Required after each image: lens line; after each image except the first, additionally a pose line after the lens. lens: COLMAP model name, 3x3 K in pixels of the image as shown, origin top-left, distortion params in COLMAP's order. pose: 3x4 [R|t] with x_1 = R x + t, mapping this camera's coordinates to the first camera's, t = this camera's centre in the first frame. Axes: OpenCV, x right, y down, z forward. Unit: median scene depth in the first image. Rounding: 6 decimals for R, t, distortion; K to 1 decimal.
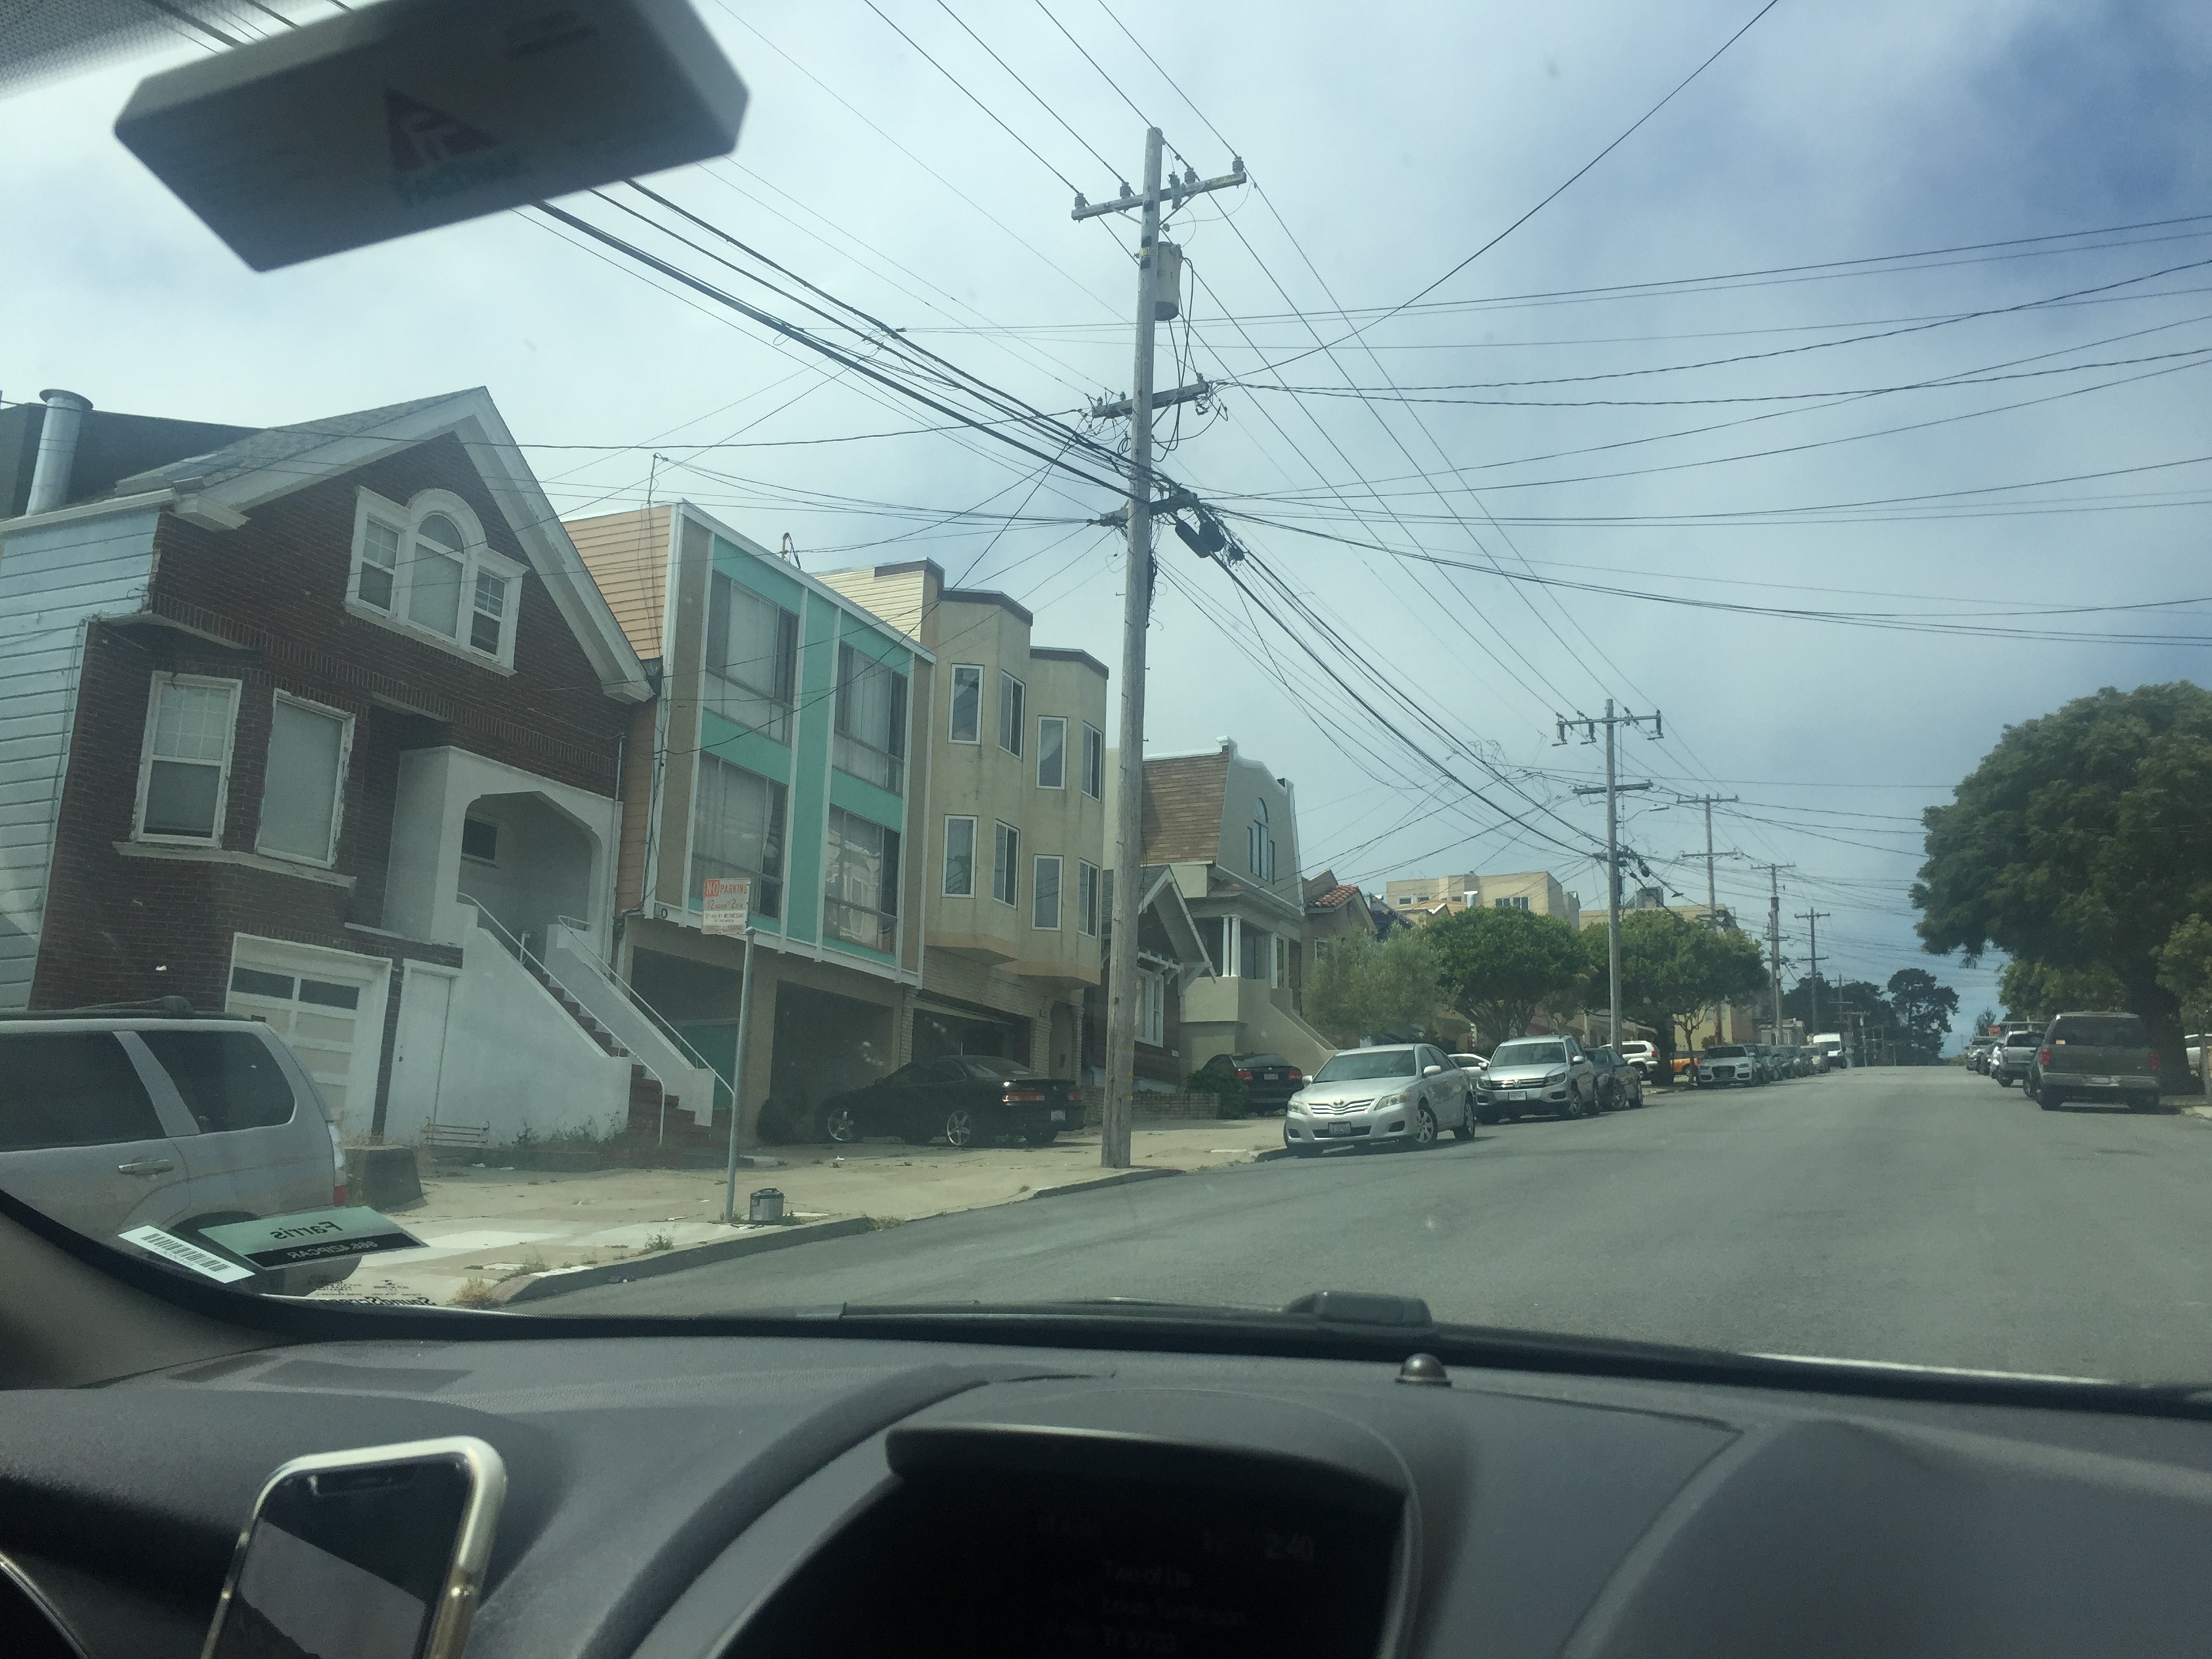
lens RADIAL K [[1882.9, 0, 1110.8], [0, 1882.9, 837.5], [0, 0, 1]] dist [0.050303, 0.015085]
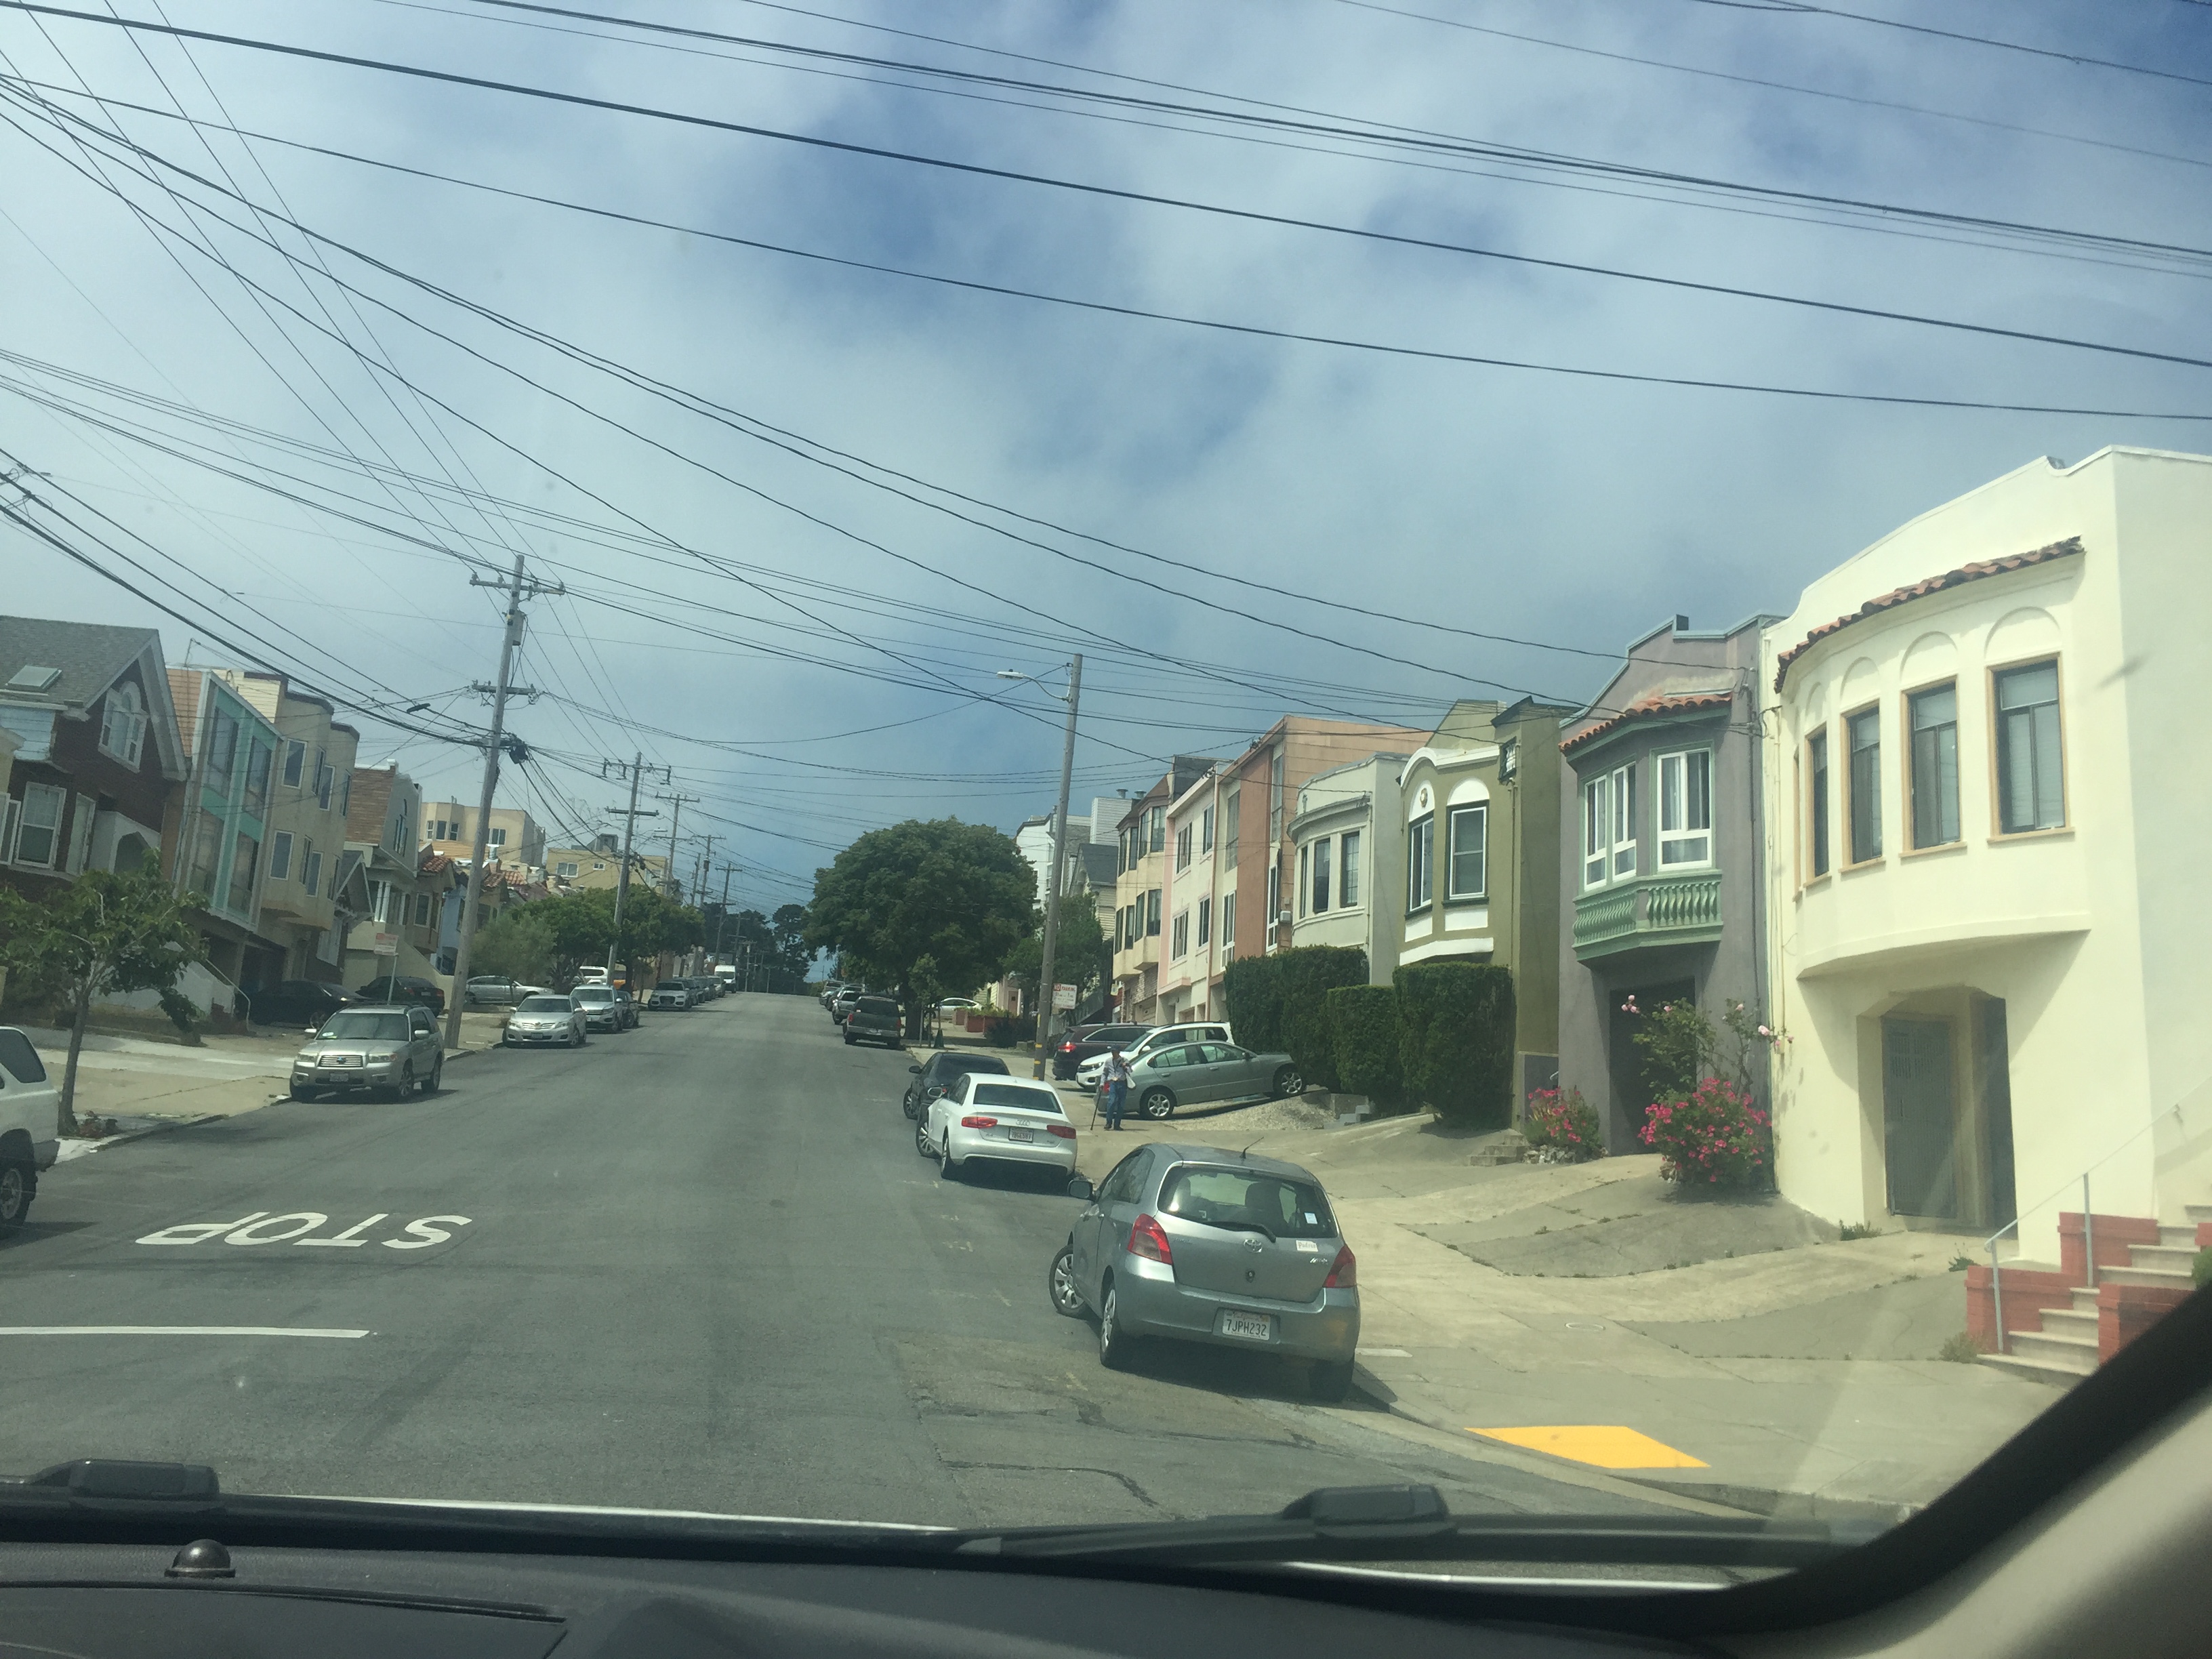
lens RADIAL K [[1882.9, 0, 1104.8], [0, 1882.9, 835.7], [0, 0, 1]] dist [0.050303, 0.015085]
pose [[0.839945, 0.126808, 0.527648, -0.294618], [-0.154995, 0.987871, 0.009320, -0.111701], [-0.520066, -0.089611, 0.849412, -0.668653]]
